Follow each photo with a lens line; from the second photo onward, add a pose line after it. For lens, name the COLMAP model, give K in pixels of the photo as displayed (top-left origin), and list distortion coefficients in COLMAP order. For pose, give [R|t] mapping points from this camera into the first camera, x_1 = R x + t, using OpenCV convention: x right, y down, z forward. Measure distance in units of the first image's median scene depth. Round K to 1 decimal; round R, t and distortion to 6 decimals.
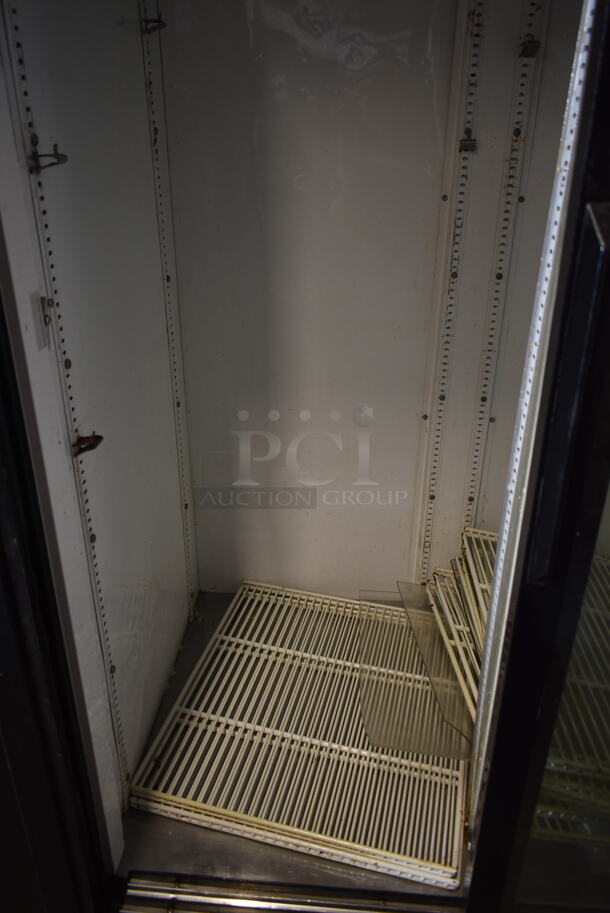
lens RADIAL K [[699.5, 0, 304.5], [0, 699.5, 454.0], [0, 0, 1]] dist [-0.023087, 0.008930]
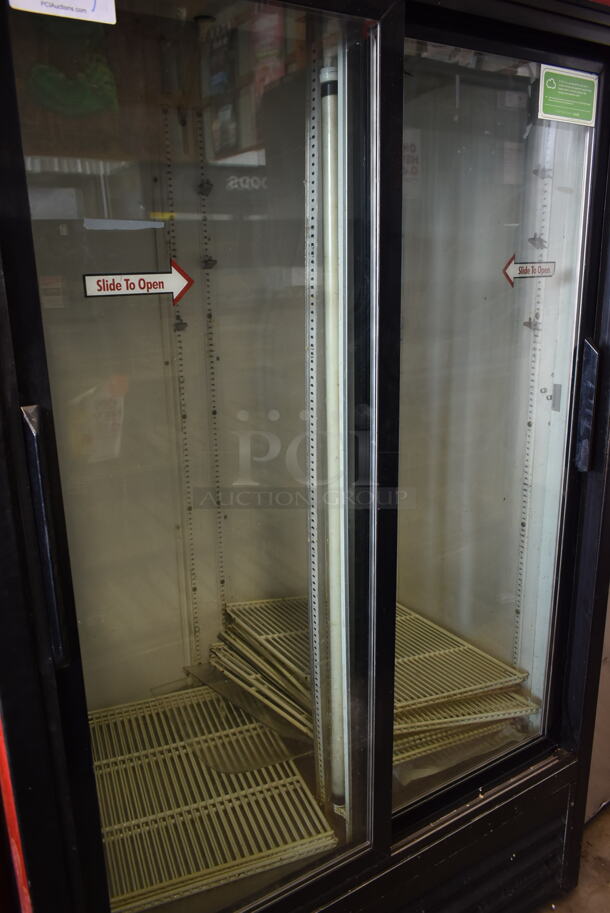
lens RADIAL K [[699.5, 0, 305.1], [0, 699.5, 451.2], [0, 0, 1]] dist [-0.023087, 0.008930]
pose [[0.806801, -0.173419, 0.564799, -0.416167], [0.277052, 0.955381, -0.102416, 0.011444], [-0.521837, 0.239108, 0.818848, -0.236200]]
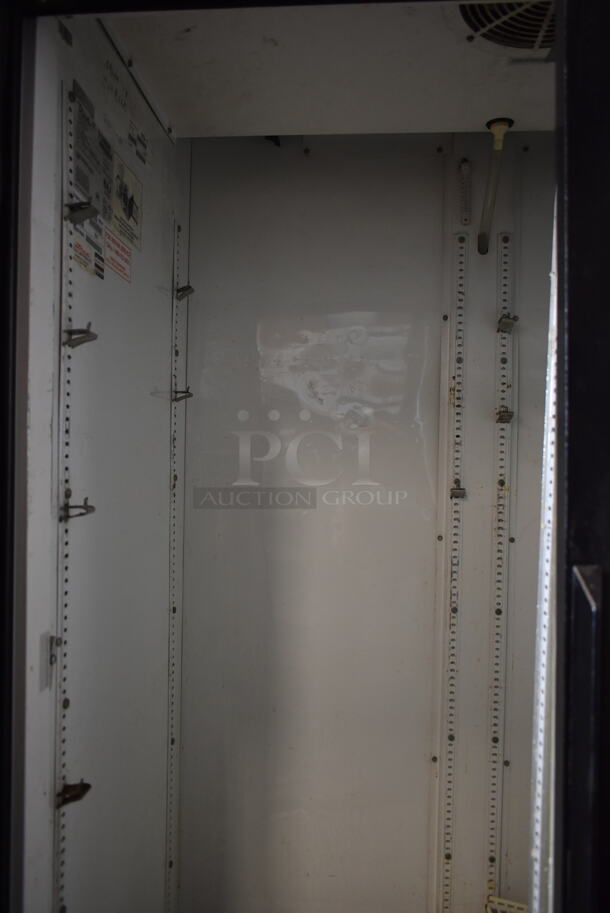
lens RADIAL K [[699.5, 0, 302.5], [0, 699.5, 453.9], [0, 0, 1]] dist [-0.023087, 0.008930]
pose [[0.999888, 0.013061, -0.007252, -0.003436], [-0.014913, 0.901348, -0.432839, -0.019082], [0.000883, 0.432899, 0.901442, -0.022093]]
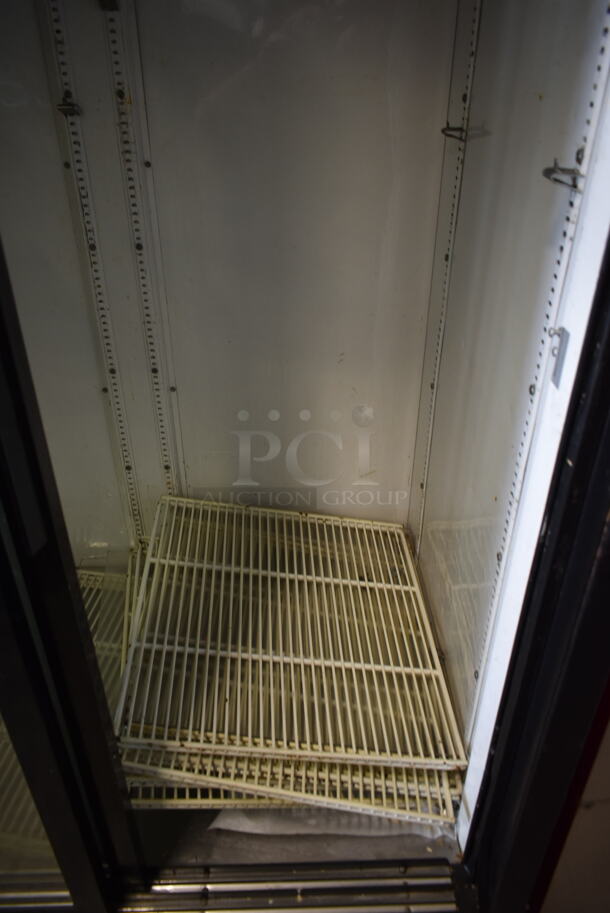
lens RADIAL K [[699.5, 0, 301.8], [0, 699.5, 454.4], [0, 0, 1]] dist [-0.023087, 0.008930]
pose [[0.994080, -0.065275, 0.086855, 0.446485], [0.053698, 0.990122, 0.129522, -0.094694], [-0.094451, -0.124091, 0.987765, -0.002445]]
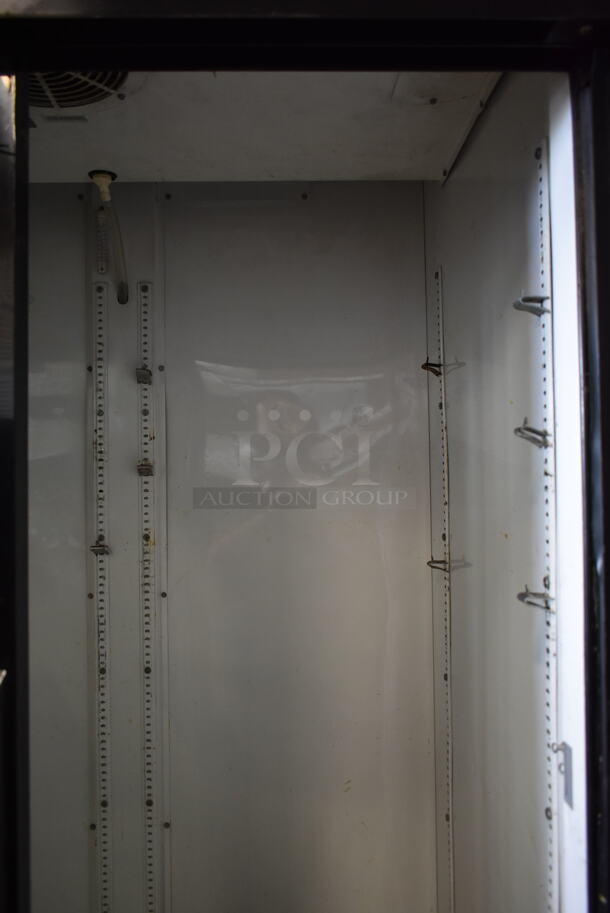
lens RADIAL K [[699.5, 0, 301.8], [0, 699.5, 451.8], [0, 0, 1]] dist [-0.023087, 0.008930]
pose [[0.994113, -0.018023, 0.106834, 0.443418], [0.064276, 0.891906, -0.447629, -0.082804], [-0.087219, 0.451861, 0.887814, -0.044555]]
